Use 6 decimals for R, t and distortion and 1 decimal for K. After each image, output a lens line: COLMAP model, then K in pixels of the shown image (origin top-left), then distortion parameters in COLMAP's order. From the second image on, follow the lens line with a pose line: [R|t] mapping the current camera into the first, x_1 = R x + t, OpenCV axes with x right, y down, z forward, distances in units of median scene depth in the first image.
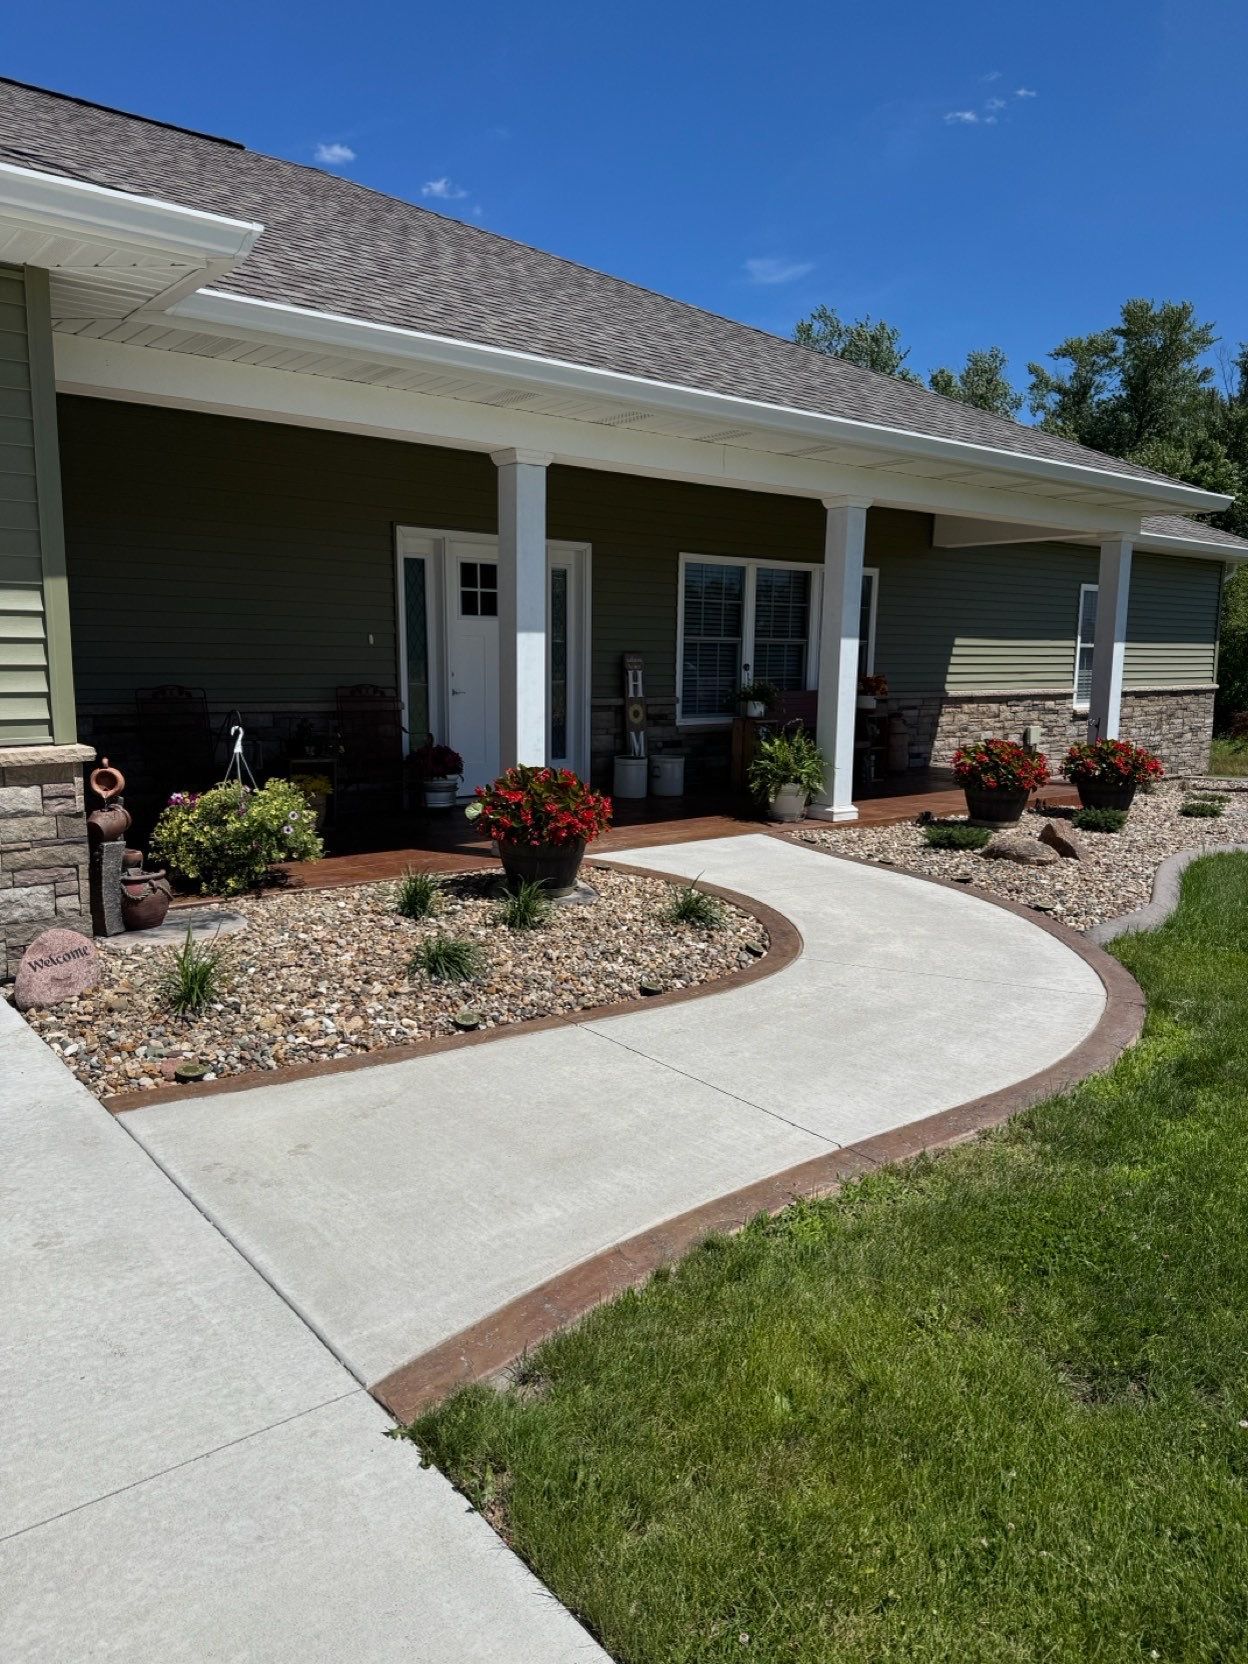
lens RADIAL K [[1237.6, 0, 624.0], [0, 1237.6, 832.0], [0, 0, 1]] dist [0.032716, -0.048204]
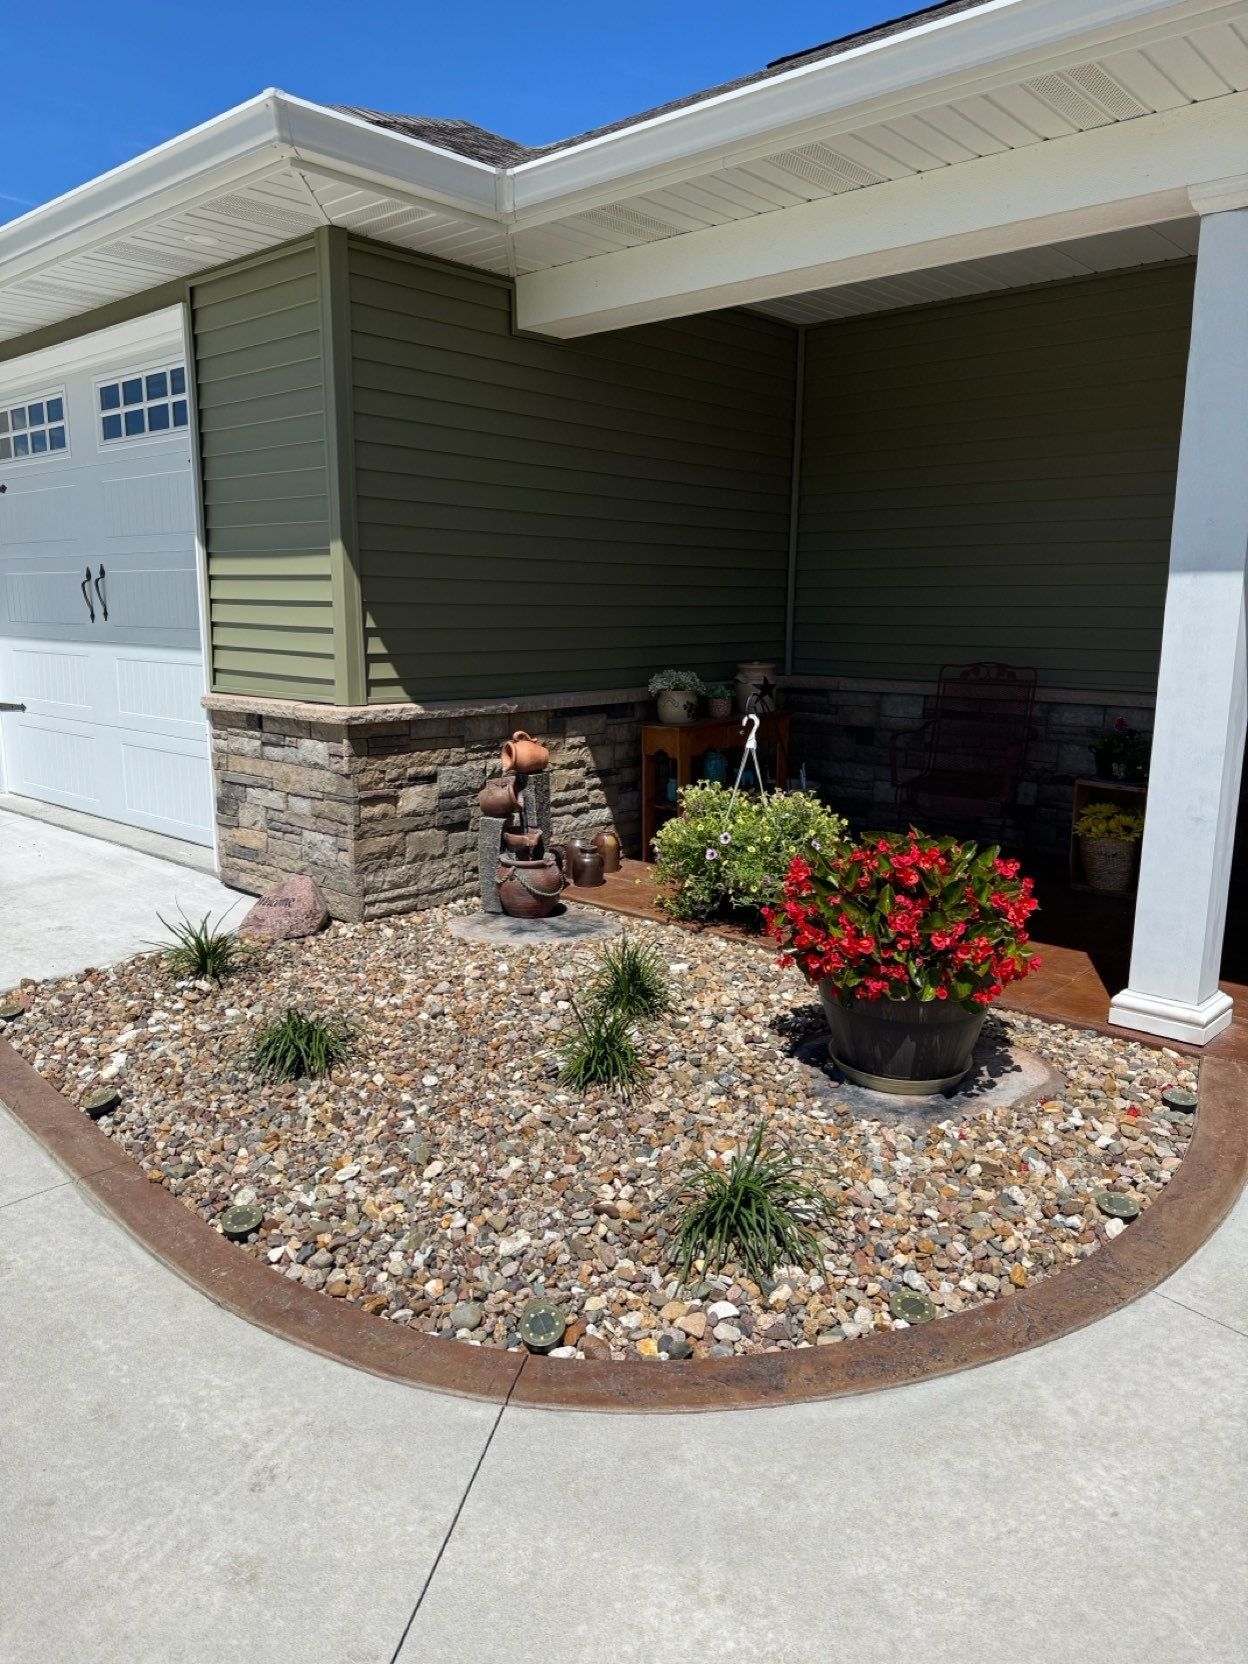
lens RADIAL K [[1237.6, 0, 624.0], [0, 1237.6, 832.0], [0, 0, 1]] dist [0.032716, -0.048204]
pose [[0.094684, 0.172286, -0.980486, 0.452398], [-0.150689, 0.976042, 0.156954, -0.128225], [0.984037, 0.132887, 0.118377, 0.890085]]
